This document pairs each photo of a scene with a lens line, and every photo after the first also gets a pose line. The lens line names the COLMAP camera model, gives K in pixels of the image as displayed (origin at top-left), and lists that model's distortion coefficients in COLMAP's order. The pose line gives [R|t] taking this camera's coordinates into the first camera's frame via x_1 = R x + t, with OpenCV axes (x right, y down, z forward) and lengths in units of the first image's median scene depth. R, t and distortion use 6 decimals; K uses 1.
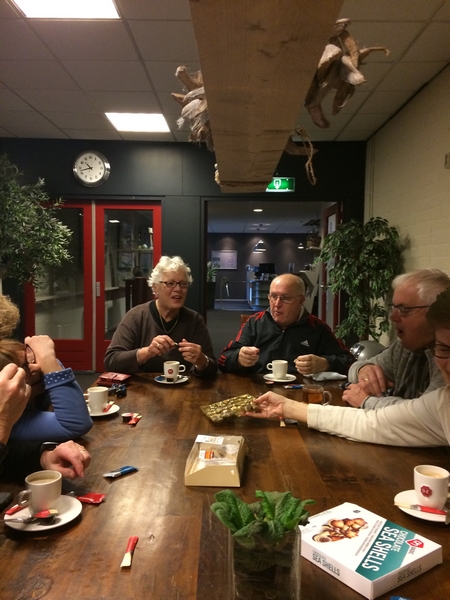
lens RADIAL K [[513.4, 0, 212.0], [0, 513.4, 318.5], [0, 0, 1]] dist [0.059327, -0.045322]
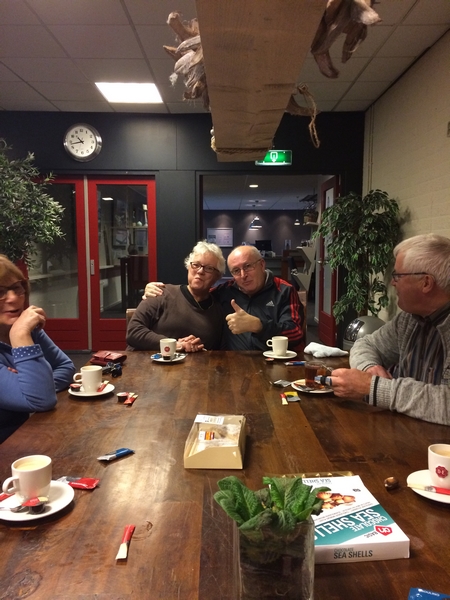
lens RADIAL K [[513.4, 0, 213.7], [0, 513.4, 317.9], [0, 0, 1]] dist [0.059327, -0.045322]
pose [[0.999878, -0.011887, 0.010123, -0.001189], [0.011461, 0.999087, 0.041162, 0.002595], [-0.010603, -0.041041, 0.999101, 0.017317]]
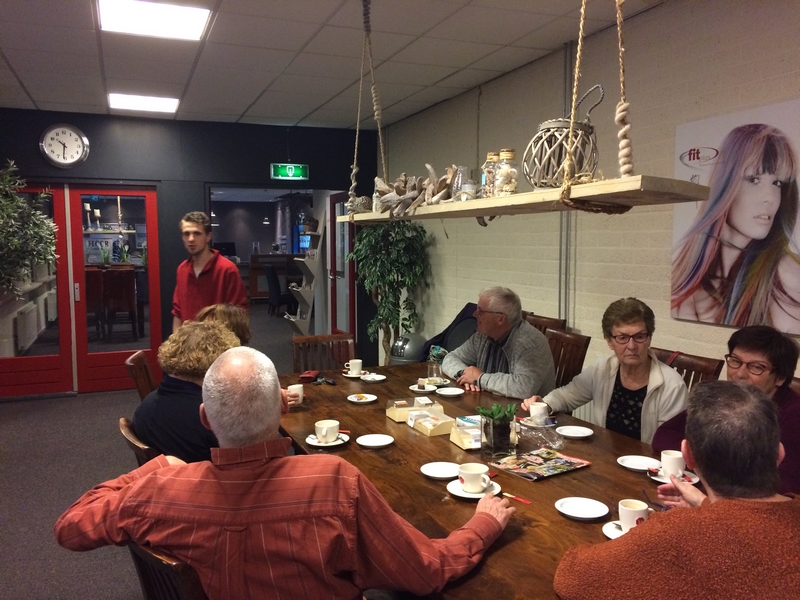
lens RADIAL K [[684.5, 0, 396.1], [0, 684.5, 322.0], [0, 0, 1]] dist [0.059327, -0.045322]
pose [[0.920497, -0.062195, 0.385769, -0.259508], [0.053475, 0.998014, 0.033305, -0.028228], [-0.387074, -0.010028, 0.921994, -0.293134]]
